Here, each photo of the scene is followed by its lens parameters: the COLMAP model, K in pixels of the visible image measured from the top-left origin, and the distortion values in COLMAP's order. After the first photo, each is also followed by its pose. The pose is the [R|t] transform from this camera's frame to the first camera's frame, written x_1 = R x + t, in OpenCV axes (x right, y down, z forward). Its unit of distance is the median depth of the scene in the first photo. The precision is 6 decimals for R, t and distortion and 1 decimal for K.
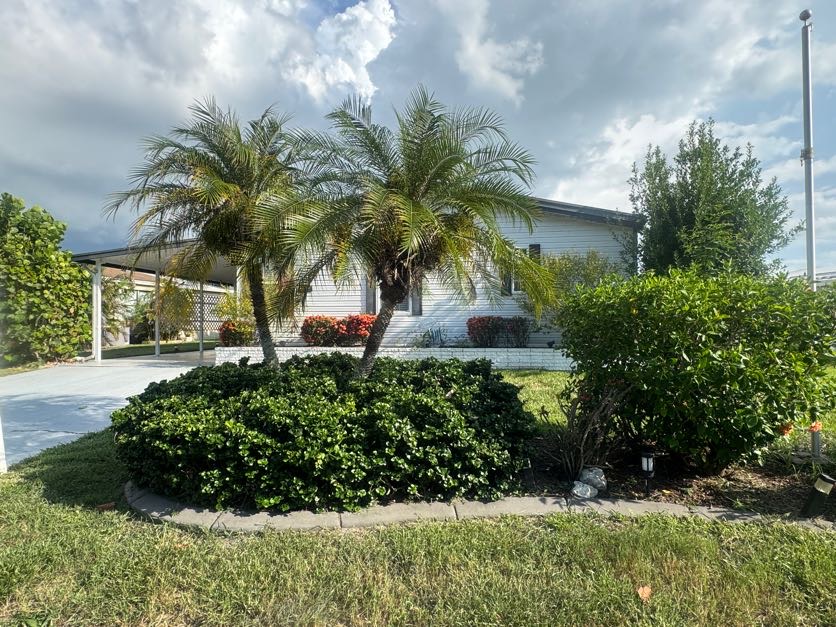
lens RADIAL K [[453.9, 0, 410.5], [0, 453.9, 315.7], [0, 0, 1]] dist [-0.019324, -0.003644]
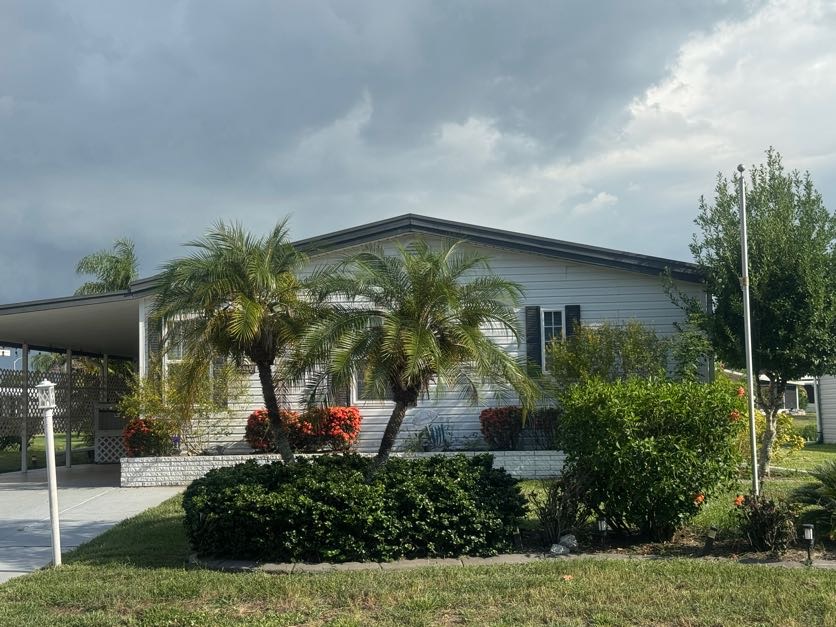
lens RADIAL K [[1224.9, 0, 418.7], [0, 1224.9, 304.6], [0, 0, 1]] dist [0.105858, 0.000000]
pose [[0.998403, -0.010203, 0.055564, -0.231199], [0.013803, 0.997804, -0.064782, -0.106005], [-0.054781, 0.065446, 0.996351, -2.749743]]
